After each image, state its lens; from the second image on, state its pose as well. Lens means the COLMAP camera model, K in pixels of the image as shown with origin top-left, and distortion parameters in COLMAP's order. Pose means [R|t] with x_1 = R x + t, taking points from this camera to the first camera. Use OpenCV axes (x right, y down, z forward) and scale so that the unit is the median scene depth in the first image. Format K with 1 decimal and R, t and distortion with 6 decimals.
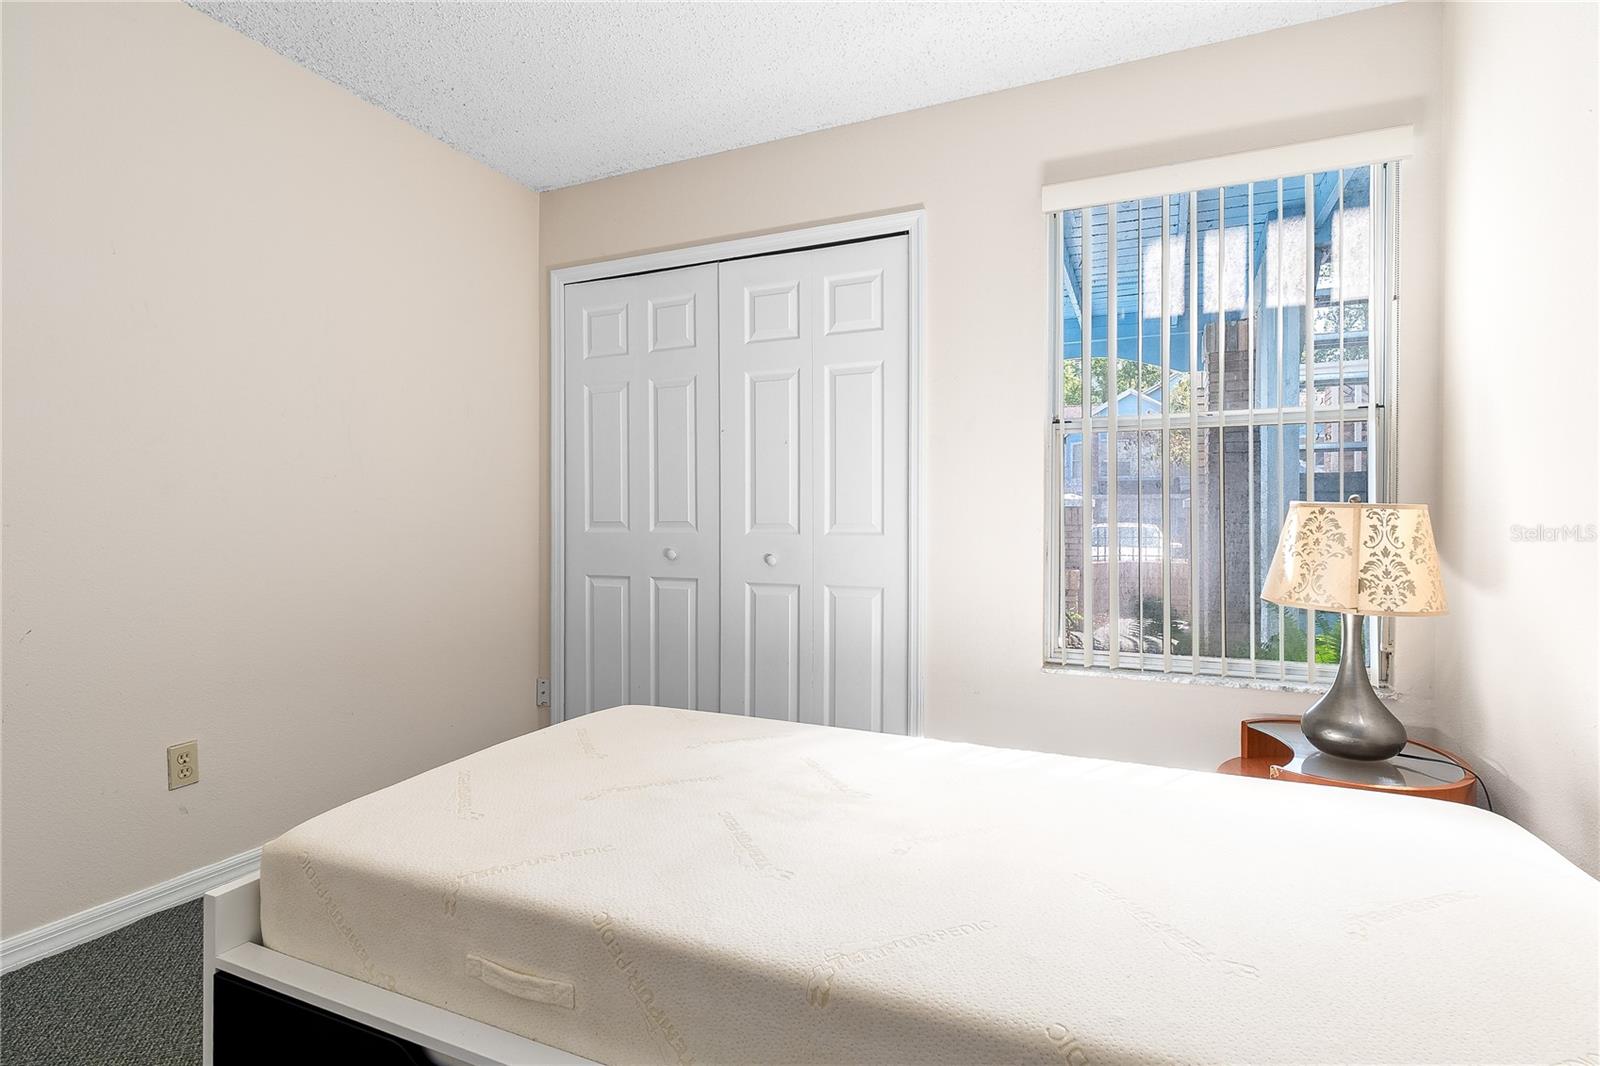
lens RADIAL K [[759.7, 0, 788.3], [0, 759.7, 524.4], [0, 0, 1]] dist [0.002595, -0.002952]
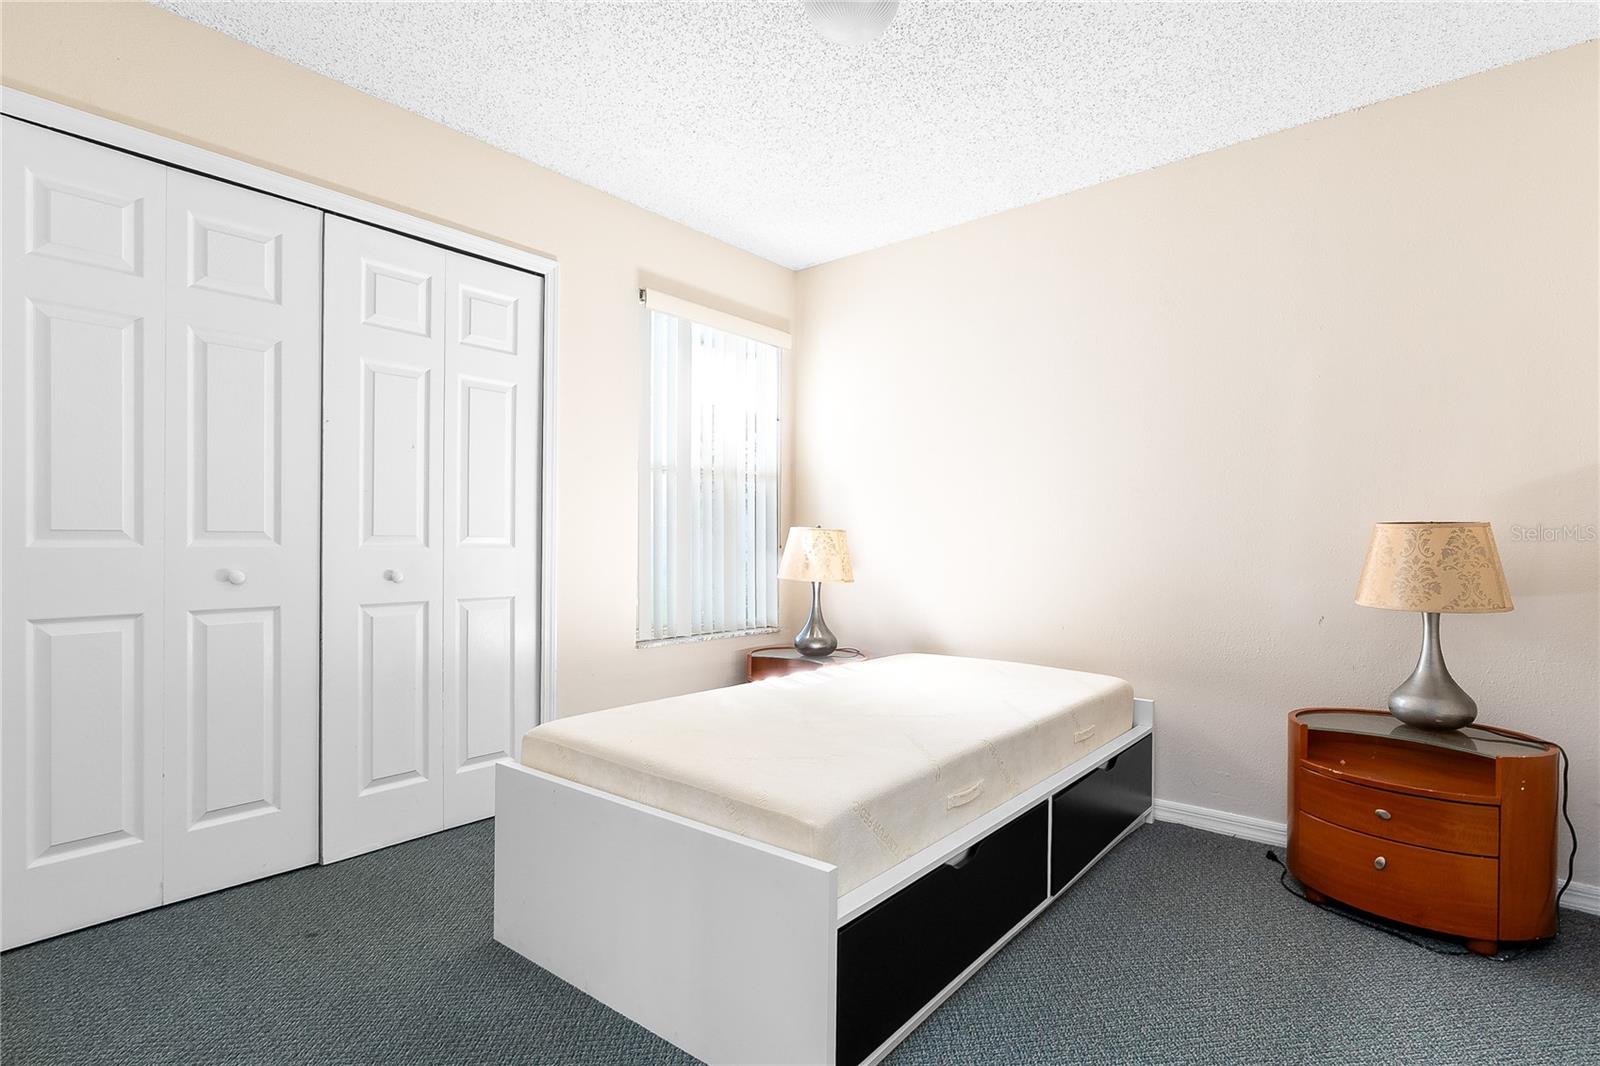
lens RADIAL K [[759.7, 0, 789.2], [0, 759.7, 545.5], [0, 0, 1]] dist [0.002595, -0.002952]
pose [[0.294636, -0.008037, 0.955576, -0.723072], [-0.007622, 0.999913, 0.010760, -0.002558], [-0.955579, -0.010454, 0.294549, 0.287647]]
